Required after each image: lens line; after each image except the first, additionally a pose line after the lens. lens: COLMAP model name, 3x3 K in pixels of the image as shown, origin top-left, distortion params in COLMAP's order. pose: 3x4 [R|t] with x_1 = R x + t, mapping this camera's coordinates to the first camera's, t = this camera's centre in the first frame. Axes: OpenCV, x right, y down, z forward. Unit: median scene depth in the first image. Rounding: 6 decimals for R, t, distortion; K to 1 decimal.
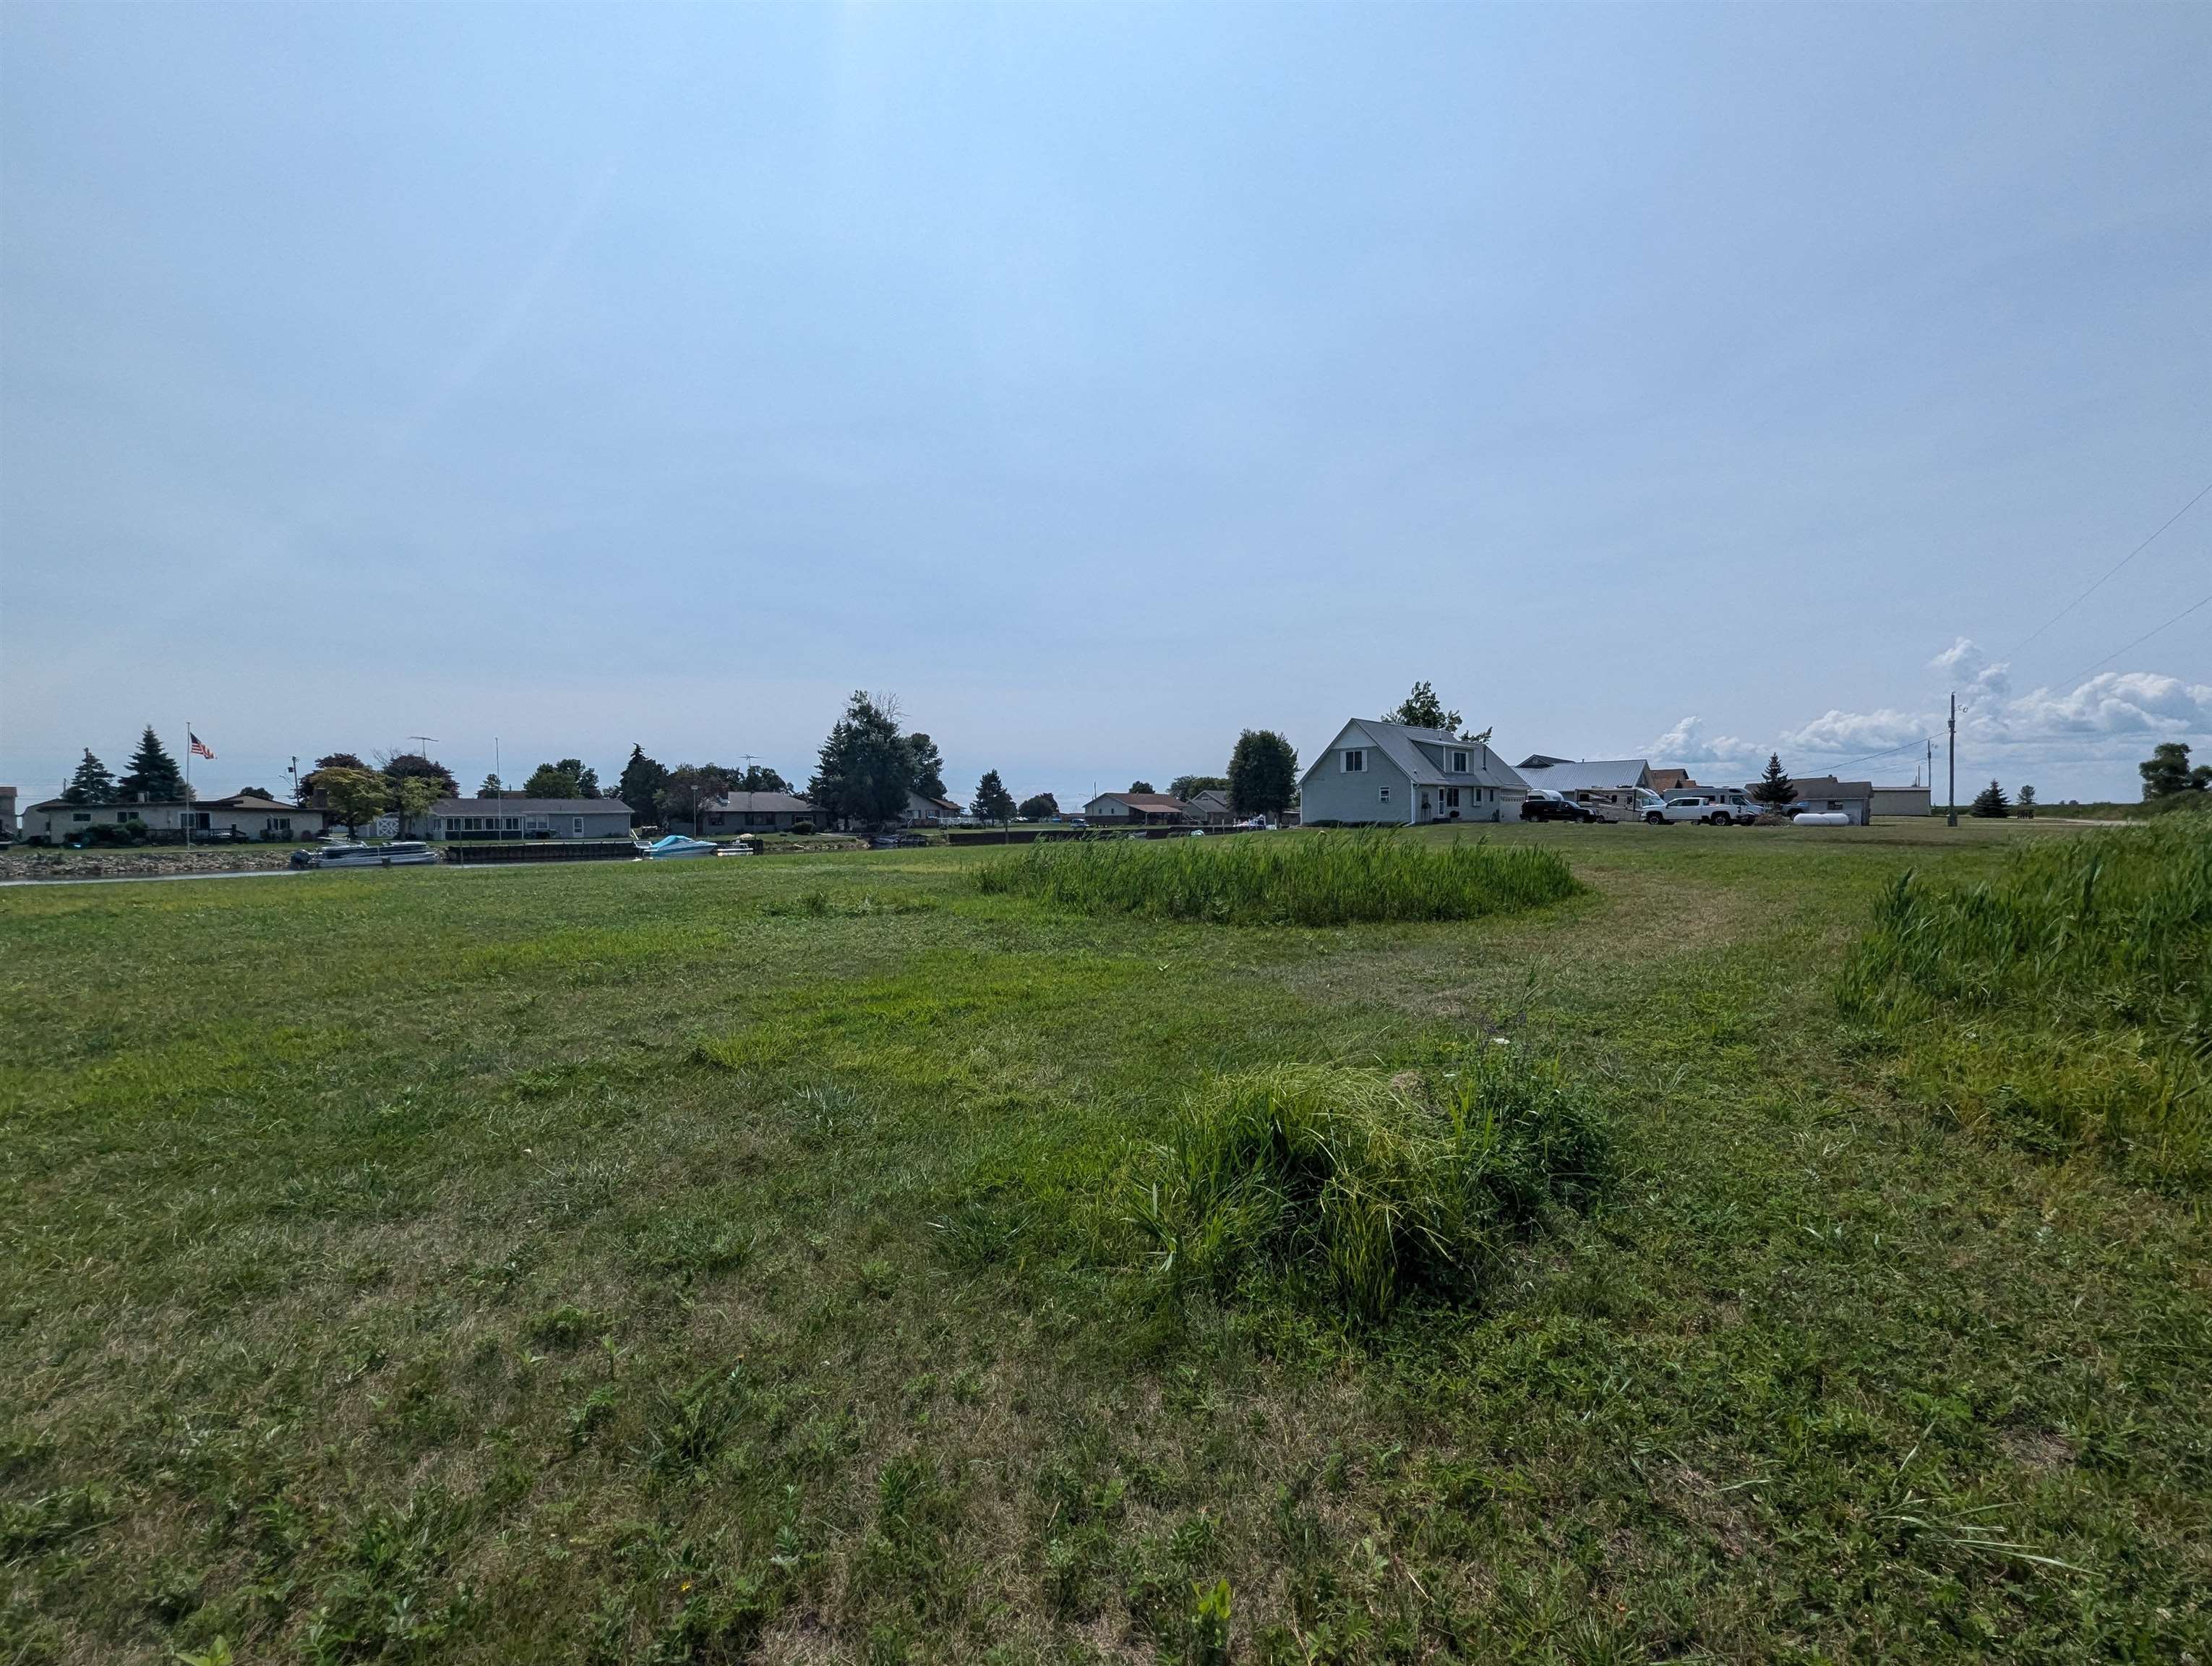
lens RADIAL K [[917.7, 0, 1112.4], [0, 917.7, 837.3], [0, 0, 1]] dist [0.000543, -0.001082]
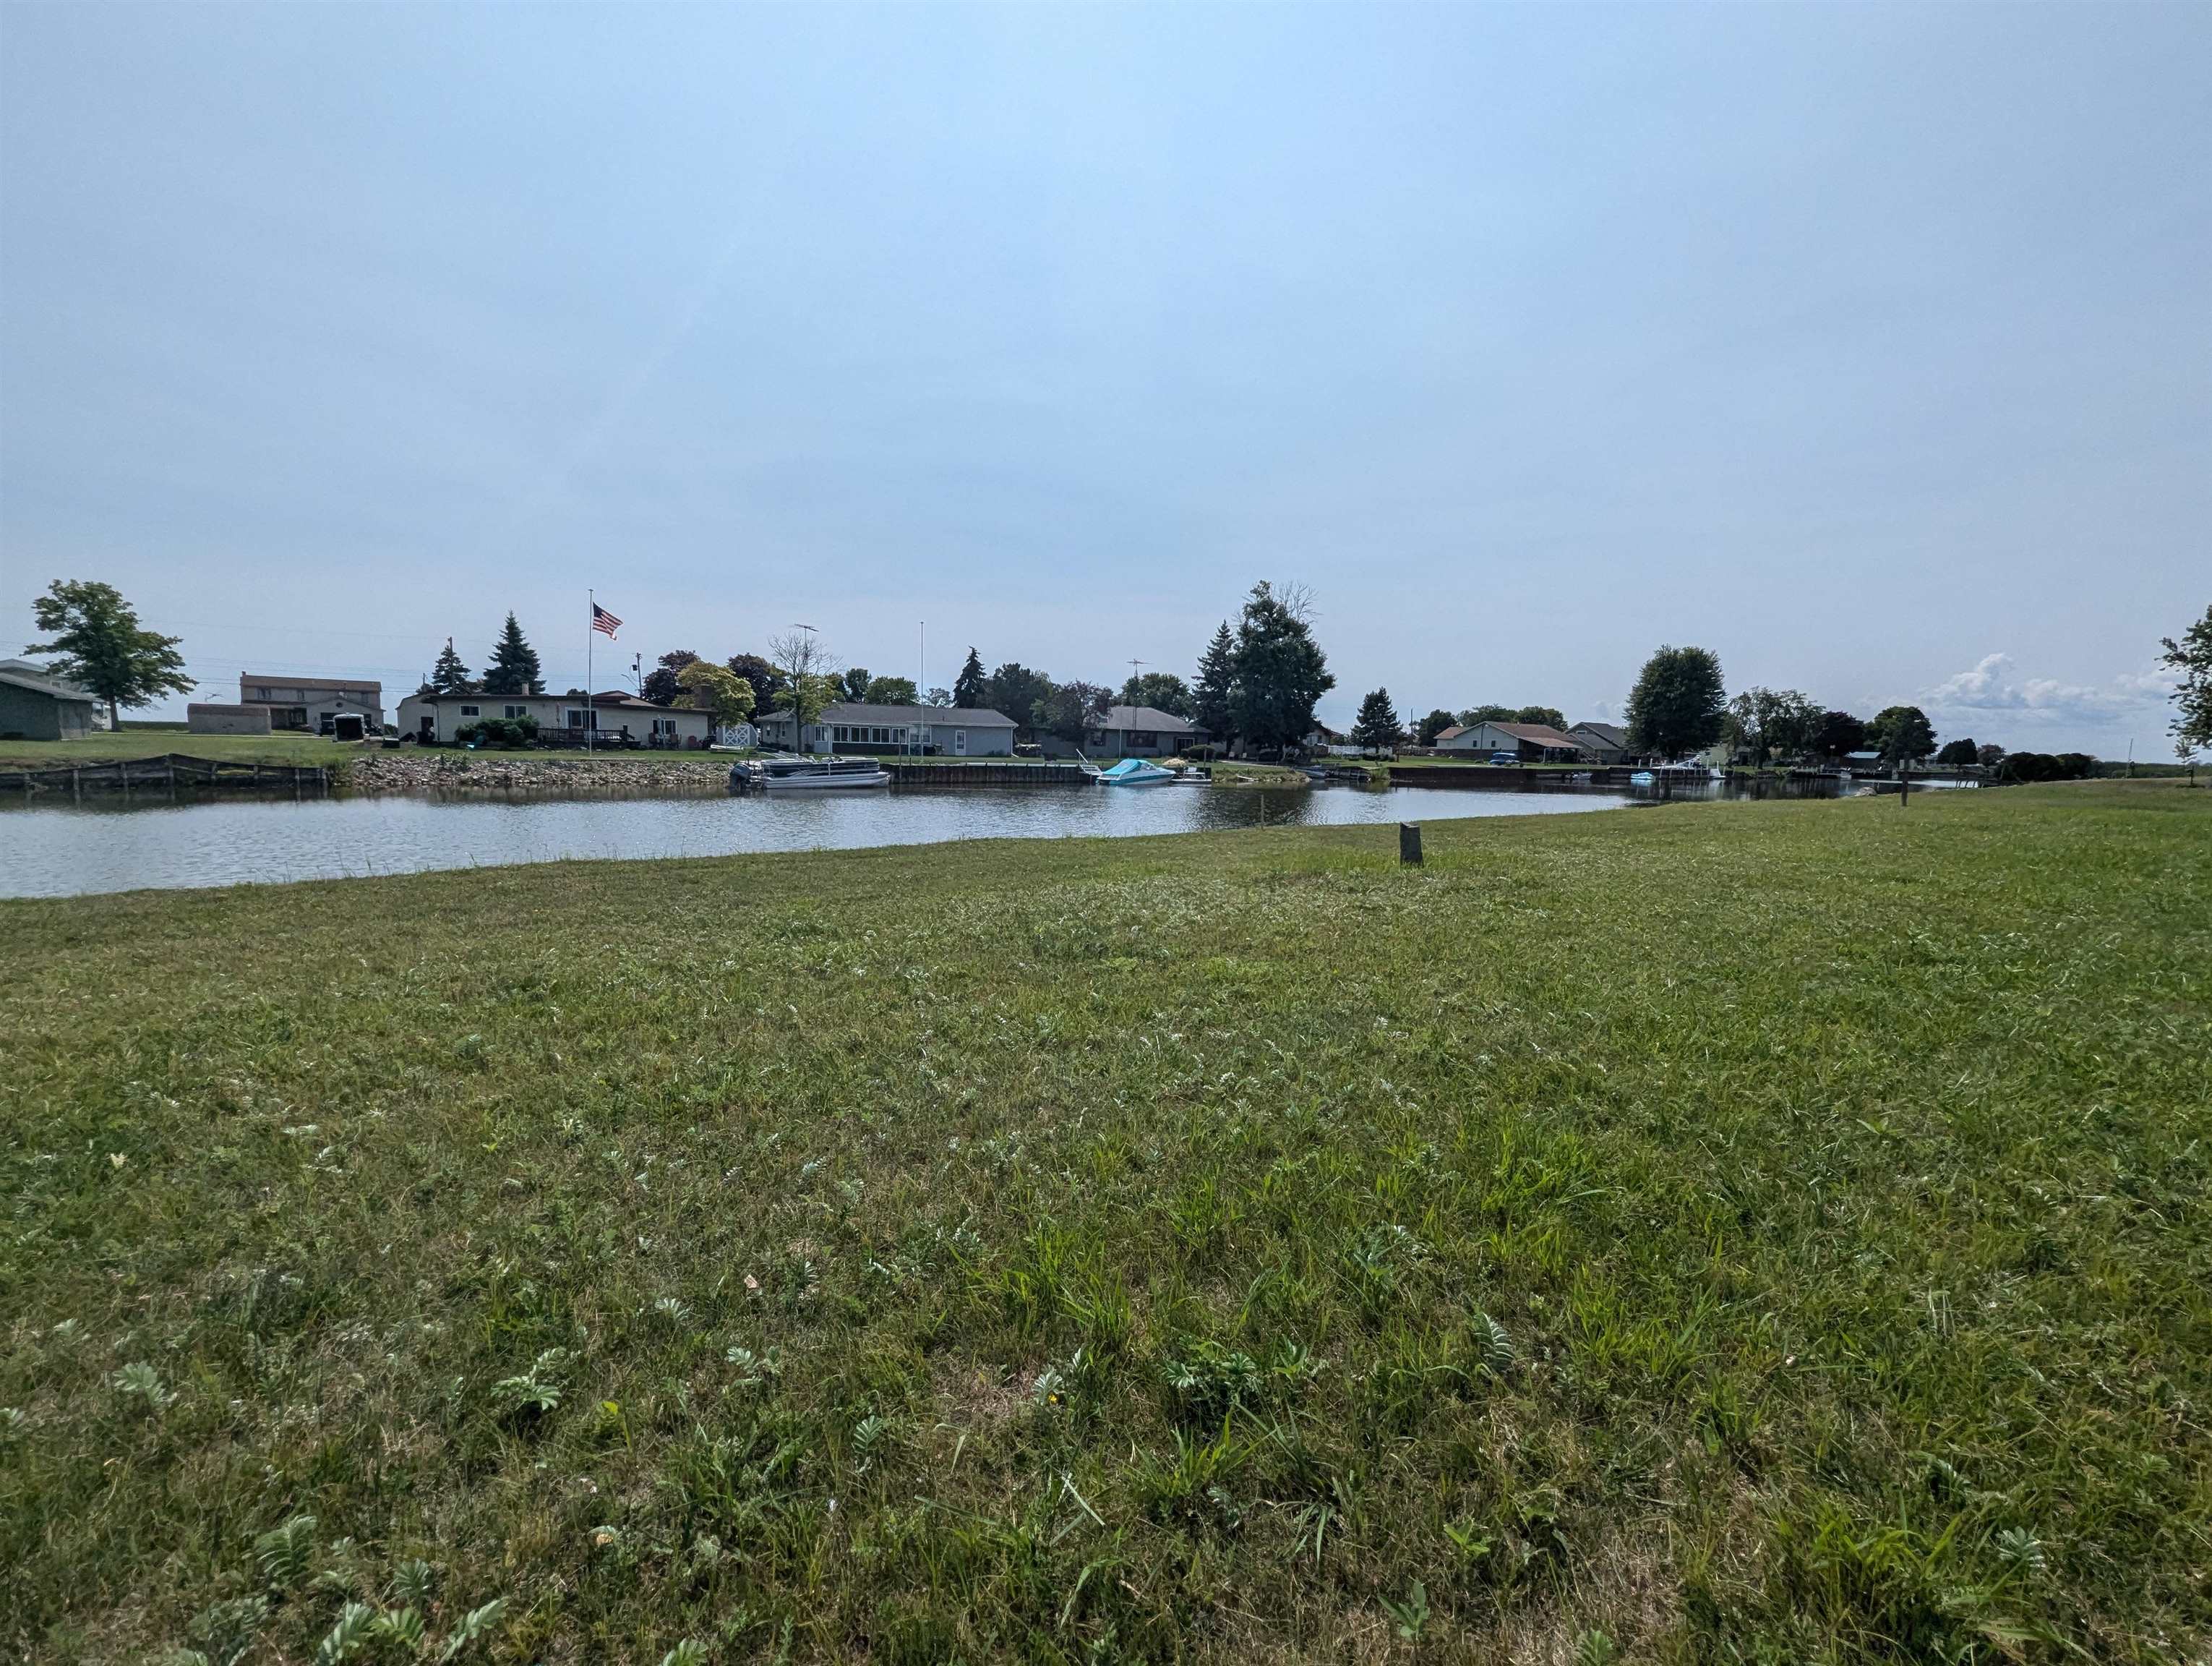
lens RADIAL K [[917.7, 0, 1105.1], [0, 917.7, 839.1], [0, 0, 1]] dist [0.000543, -0.001082]
pose [[0.979604, 0.054850, -0.193305, -0.331003], [-0.039160, 0.995689, 0.084079, 0.000904], [0.197083, -0.074794, 0.977530, 0.248218]]
